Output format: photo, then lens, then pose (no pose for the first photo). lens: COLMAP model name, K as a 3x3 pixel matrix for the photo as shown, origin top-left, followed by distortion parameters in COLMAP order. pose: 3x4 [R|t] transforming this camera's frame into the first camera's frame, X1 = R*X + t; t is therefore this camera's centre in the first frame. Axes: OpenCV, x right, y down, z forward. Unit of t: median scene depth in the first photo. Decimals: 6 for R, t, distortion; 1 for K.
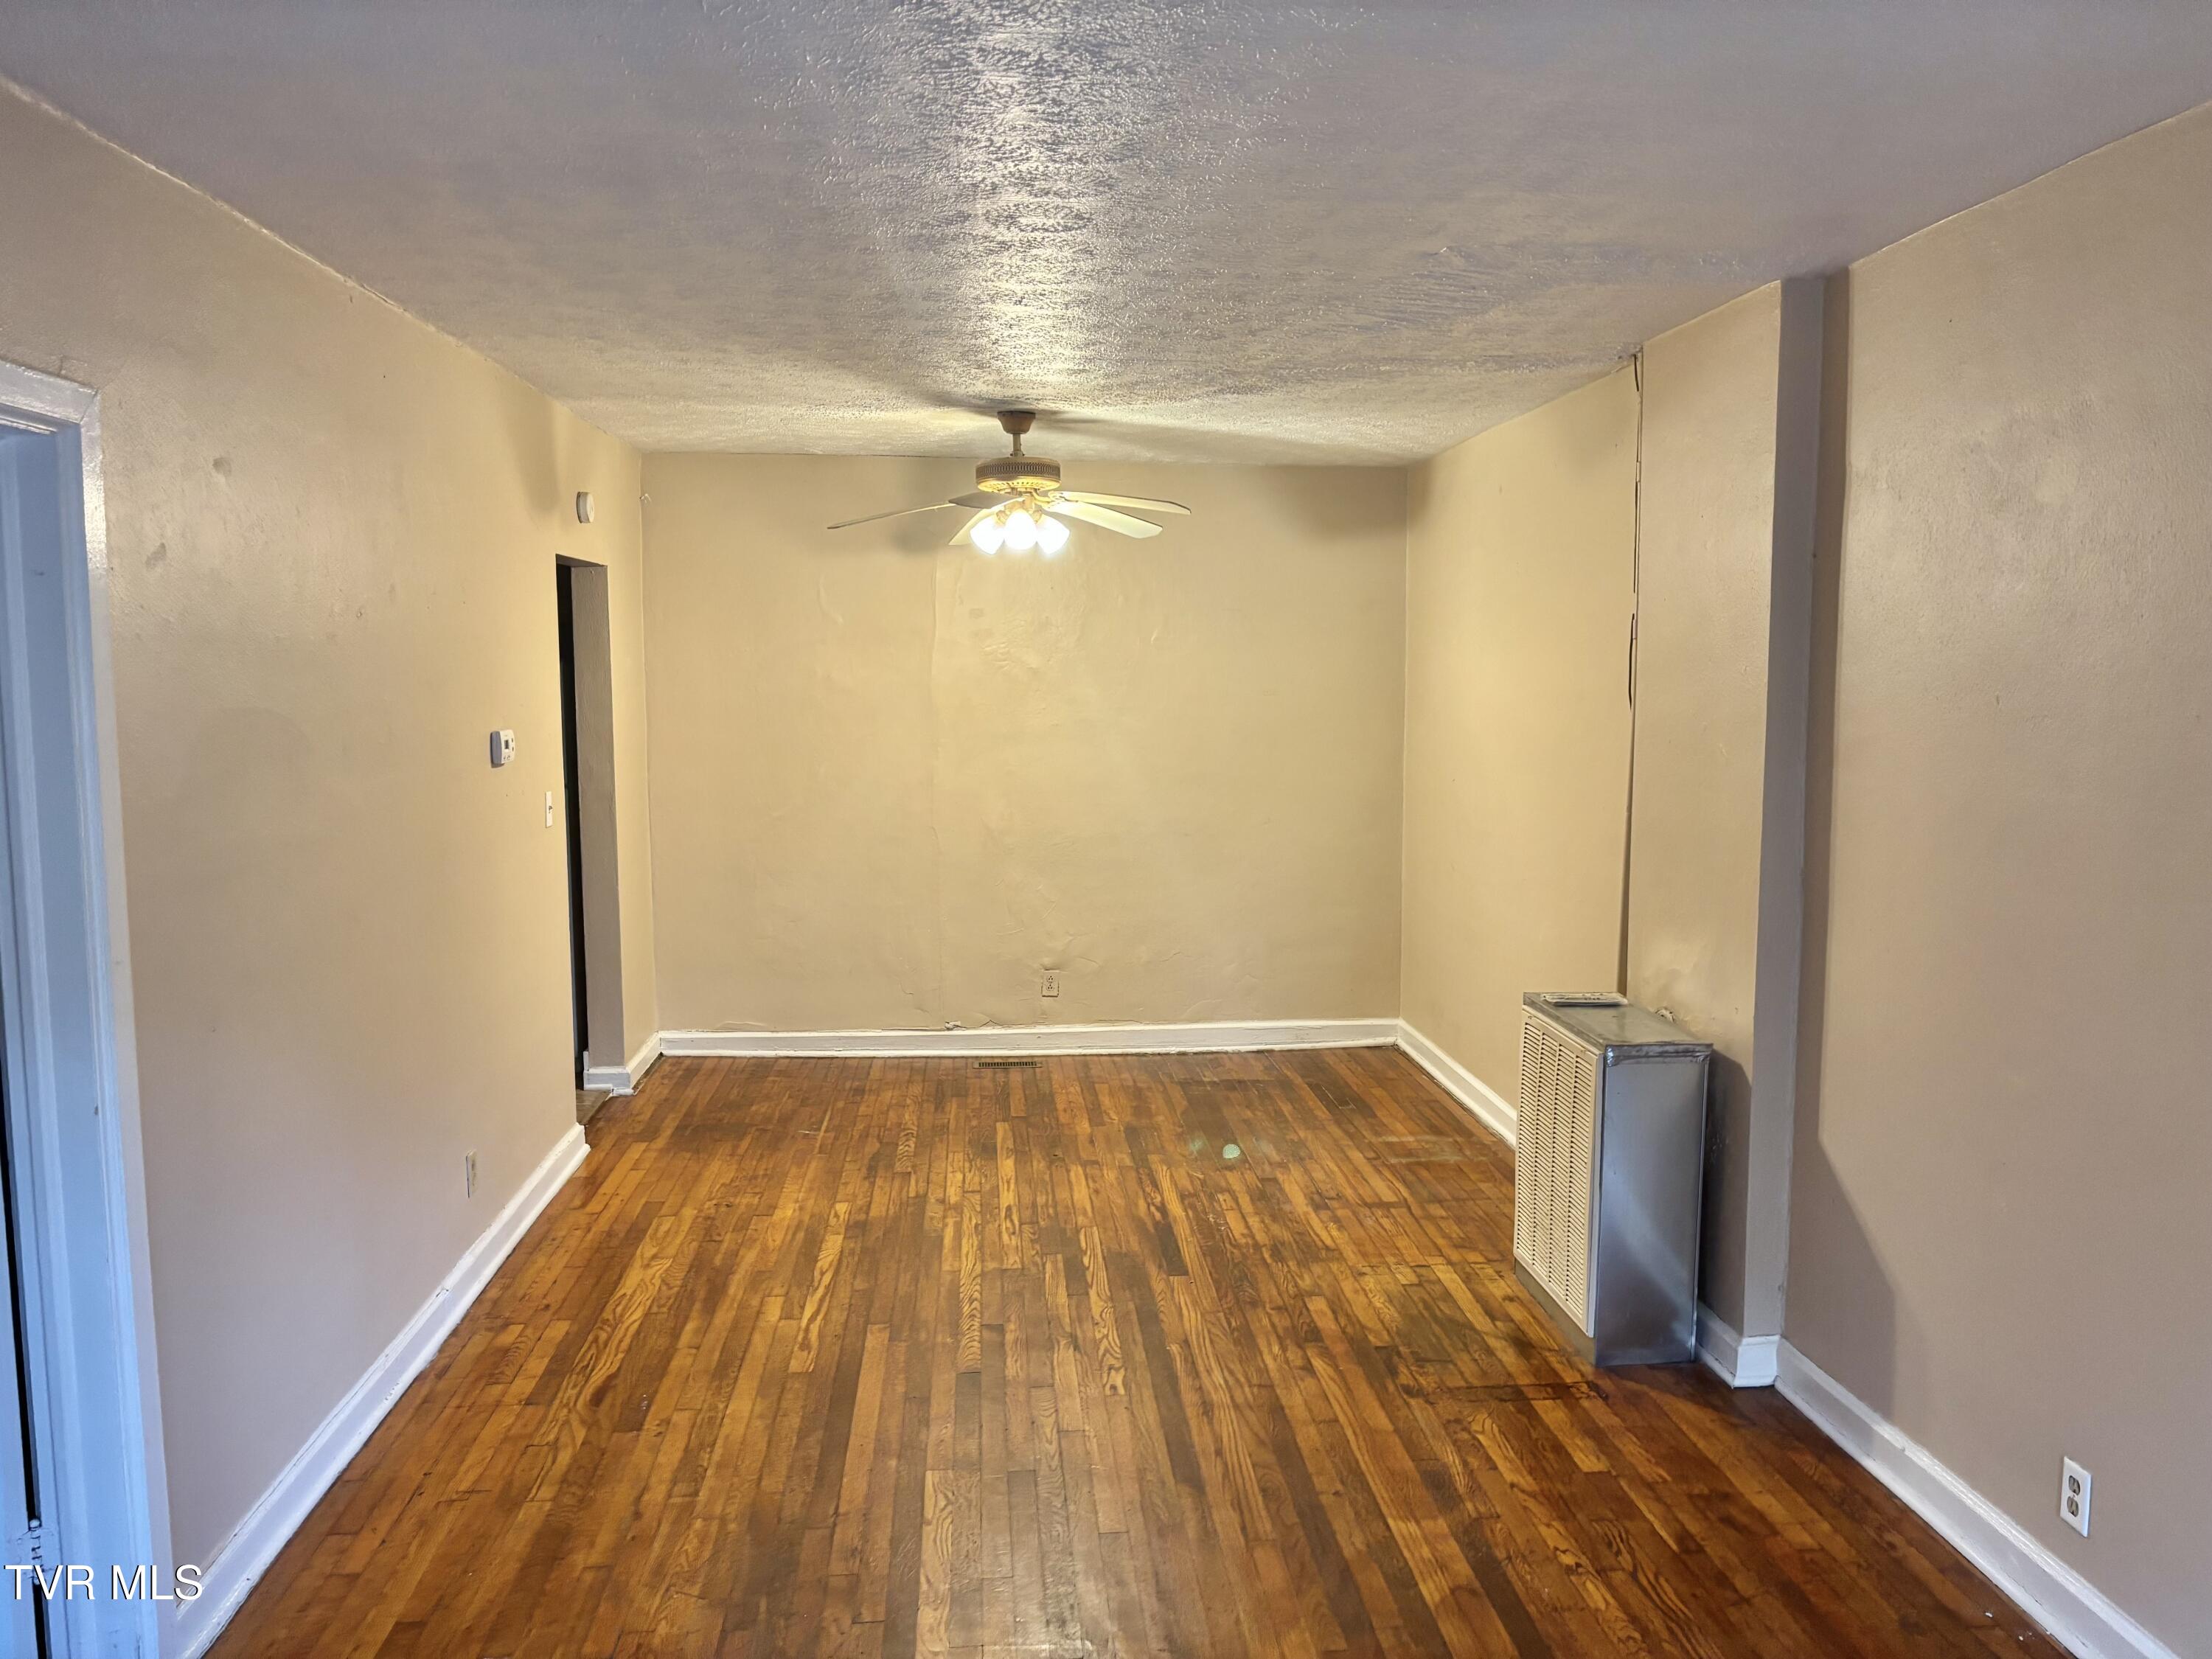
lens RADIAL K [[1694.2, 0, 1108.8], [0, 1694.2, 833.3], [0, 0, 1]] dist [0.051208, -0.041939]
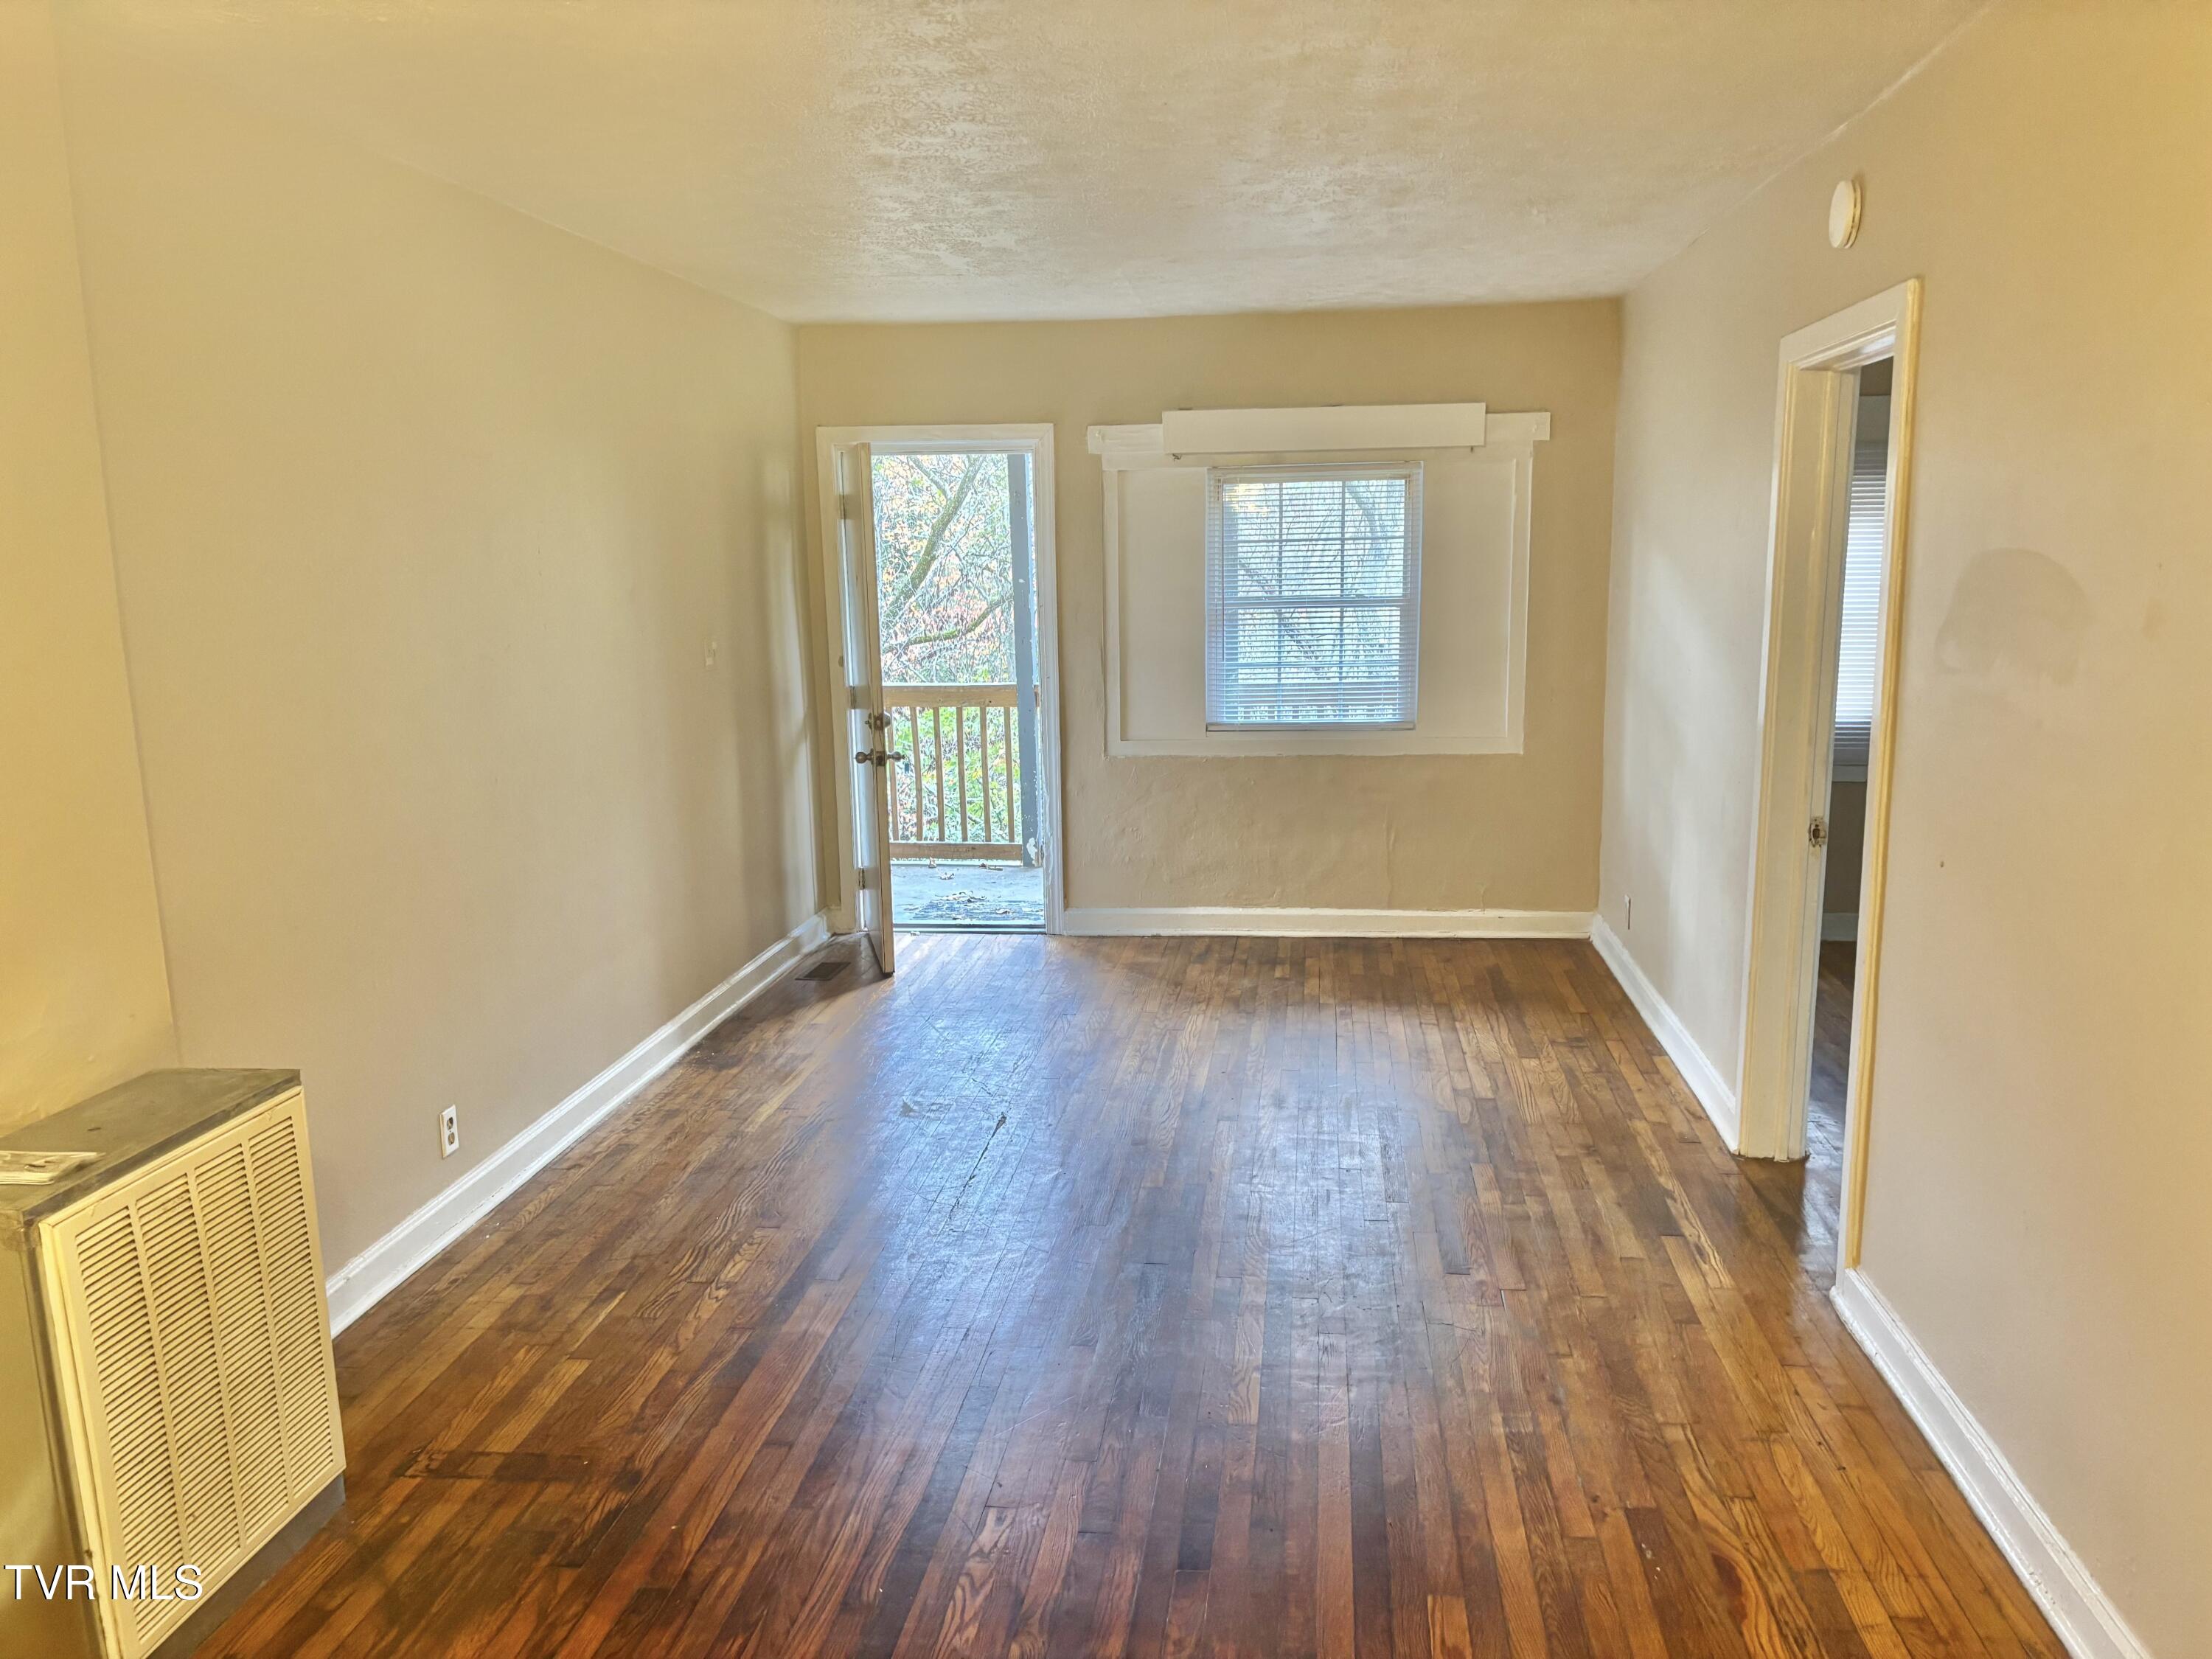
lens RADIAL K [[1694.2, 0, 1110.9], [0, 1694.2, 839.2], [0, 0, 1]] dist [0.051208, -0.041939]
pose [[-0.980068, -0.017429, 0.197897, -0.197944], [0.036859, 0.962897, 0.267341, -0.162446], [-0.195213, 0.269307, -0.943062, 1.727822]]
